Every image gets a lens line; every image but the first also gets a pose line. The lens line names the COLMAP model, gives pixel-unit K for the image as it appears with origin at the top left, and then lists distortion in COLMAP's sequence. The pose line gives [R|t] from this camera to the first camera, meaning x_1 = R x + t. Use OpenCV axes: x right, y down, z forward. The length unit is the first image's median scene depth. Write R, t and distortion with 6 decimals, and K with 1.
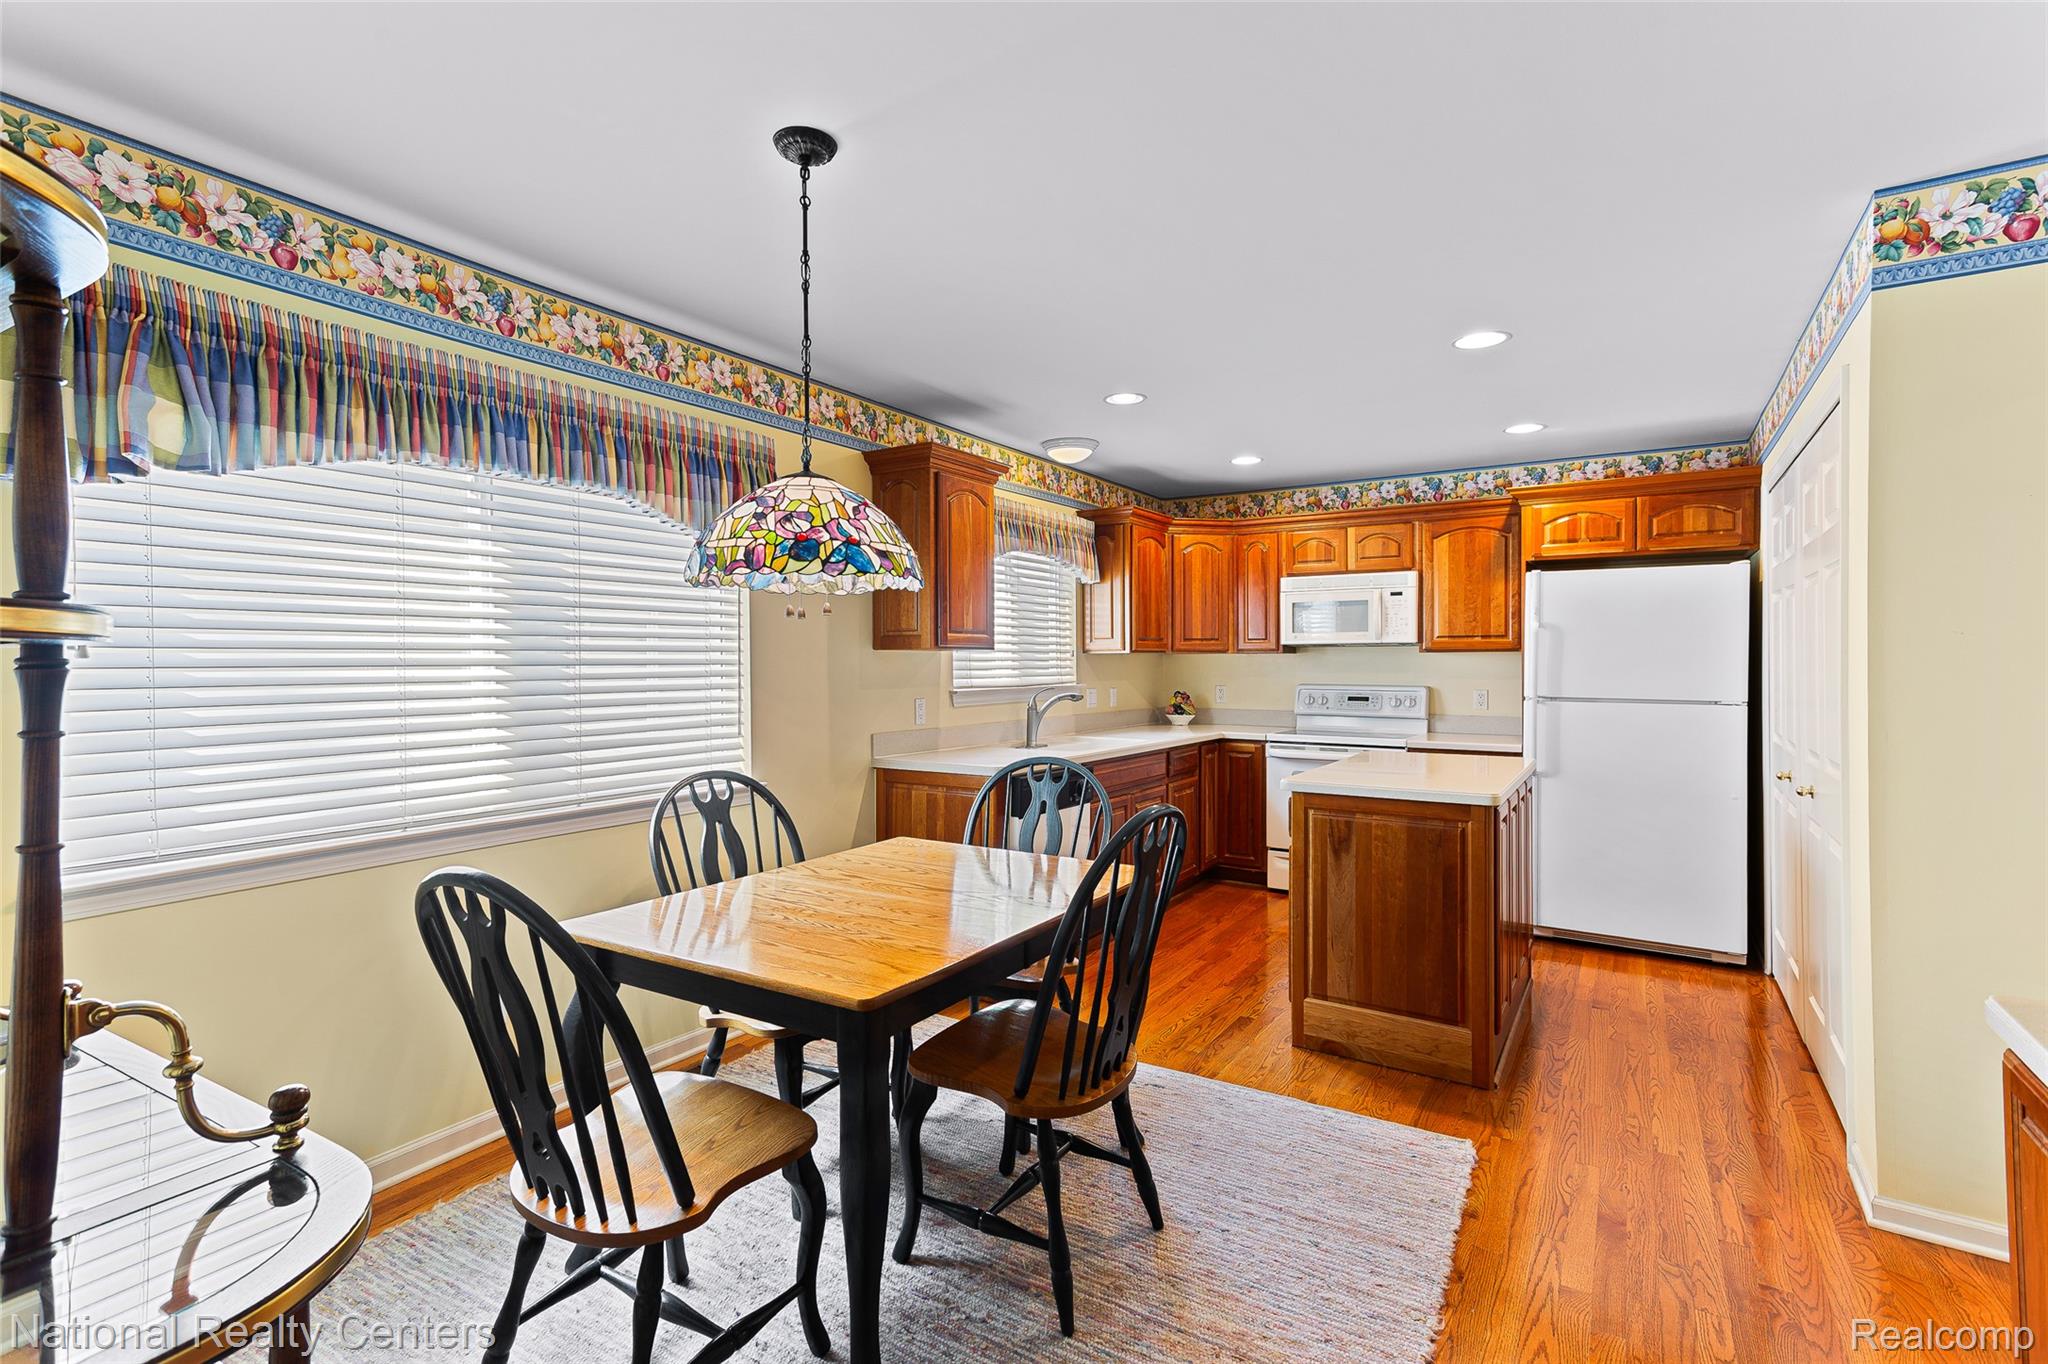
lens RADIAL K [[977.7, 0, 1024.9], [0, 977.7, 669.0], [0, 0, 1]] dist [0.026208, 0.006302]
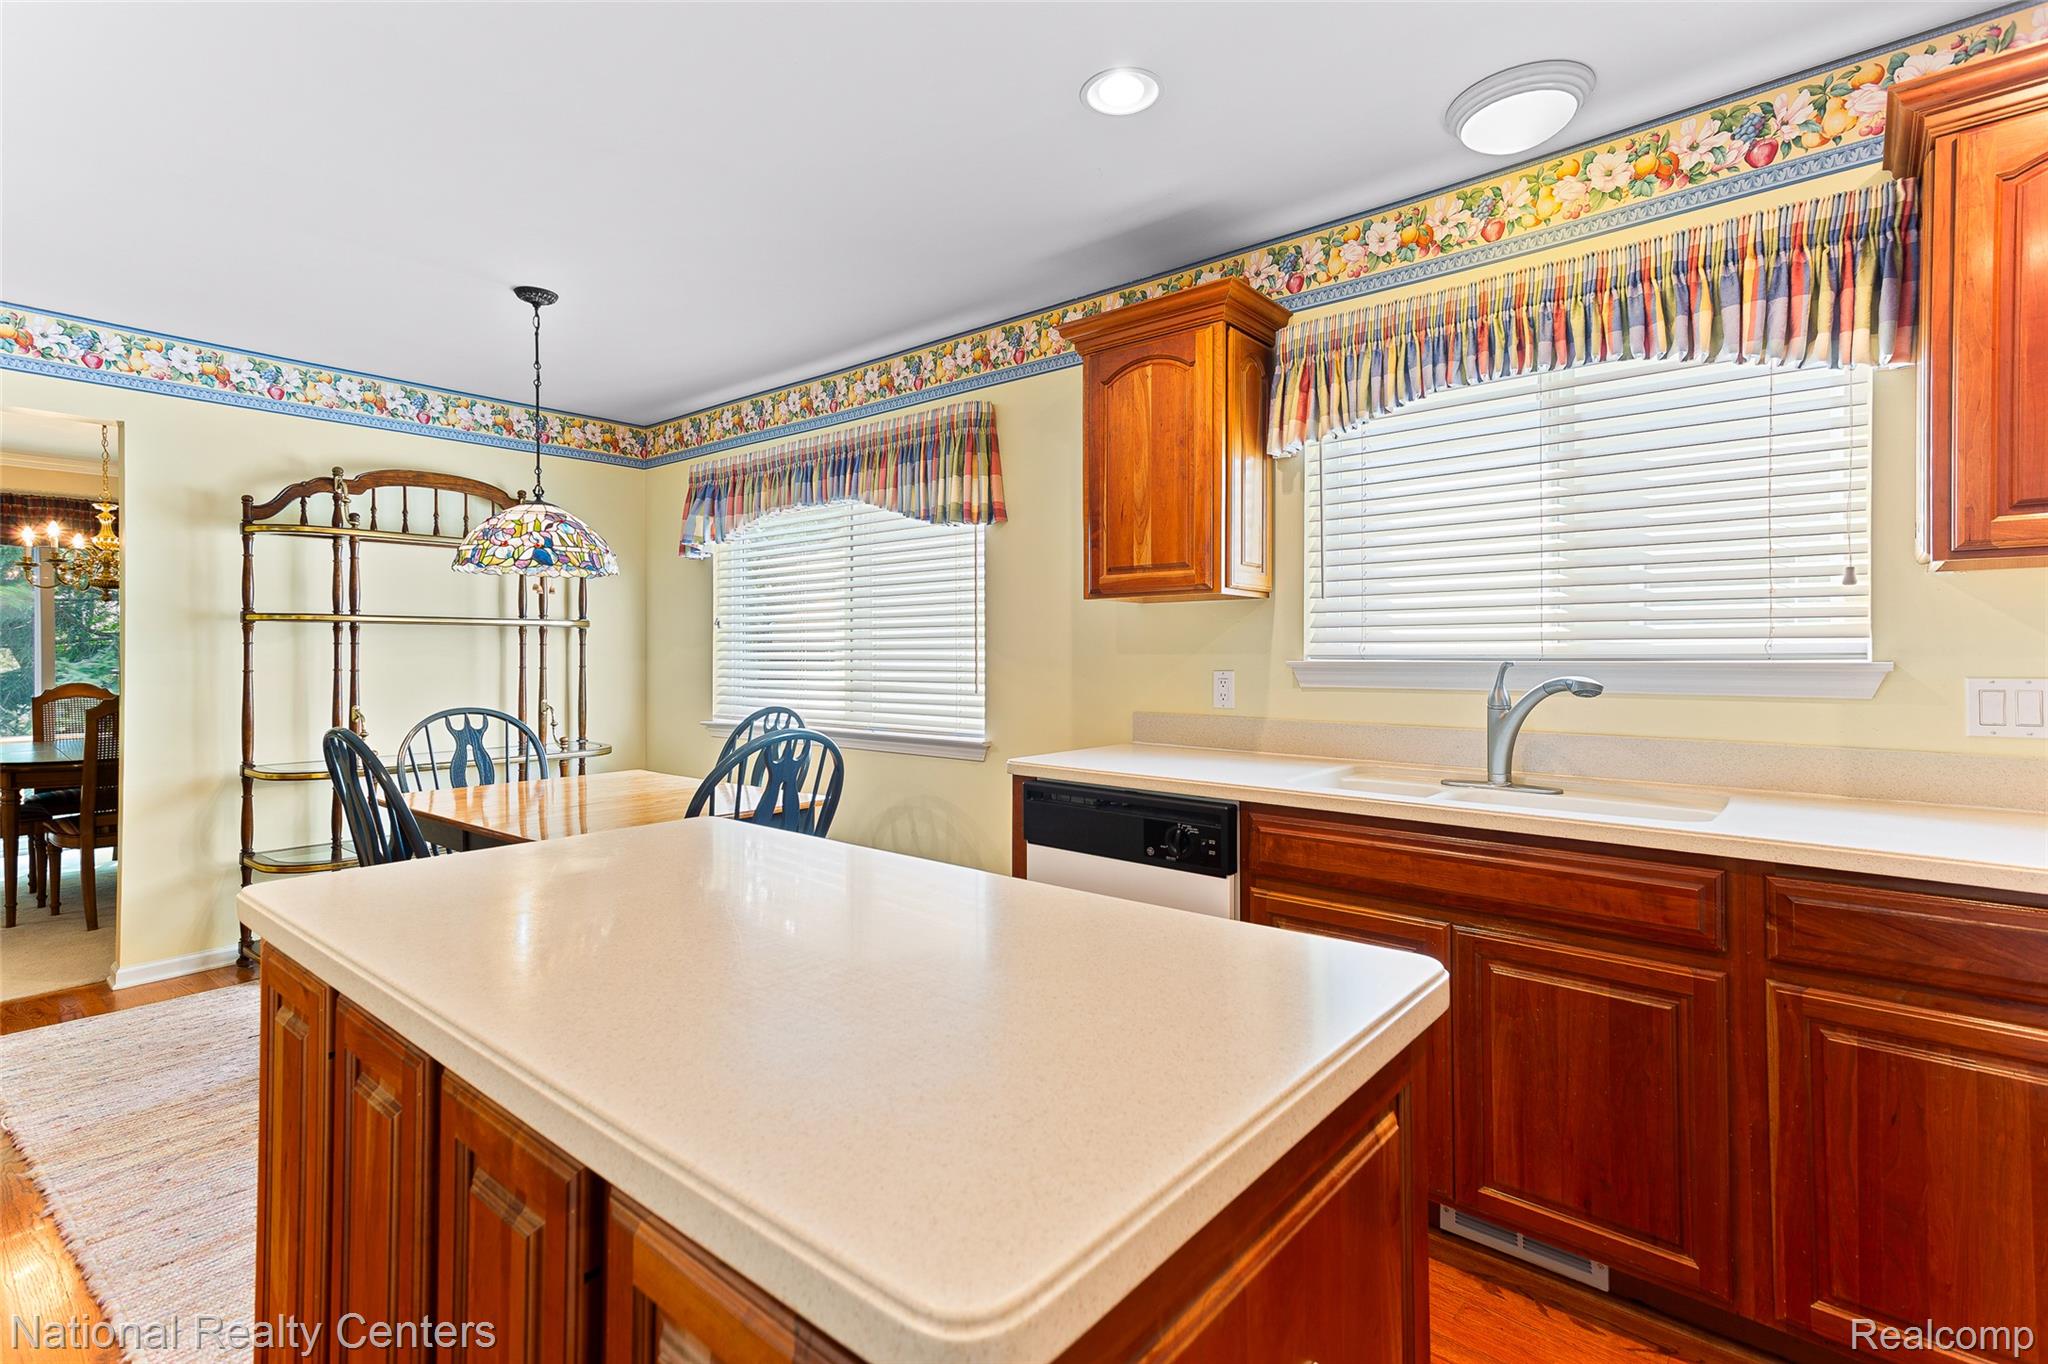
lens RADIAL K [[977.7, 0, 973.6], [0, 977.7, 643.6], [0, 0, 1]] dist [0.026208, 0.006302]
pose [[-0.175715, -0.001184, -0.984440, 0.481199], [-0.003783, 0.999993, -0.000528, 0.010349], [0.984434, 0.003631, -0.175718, 0.770837]]
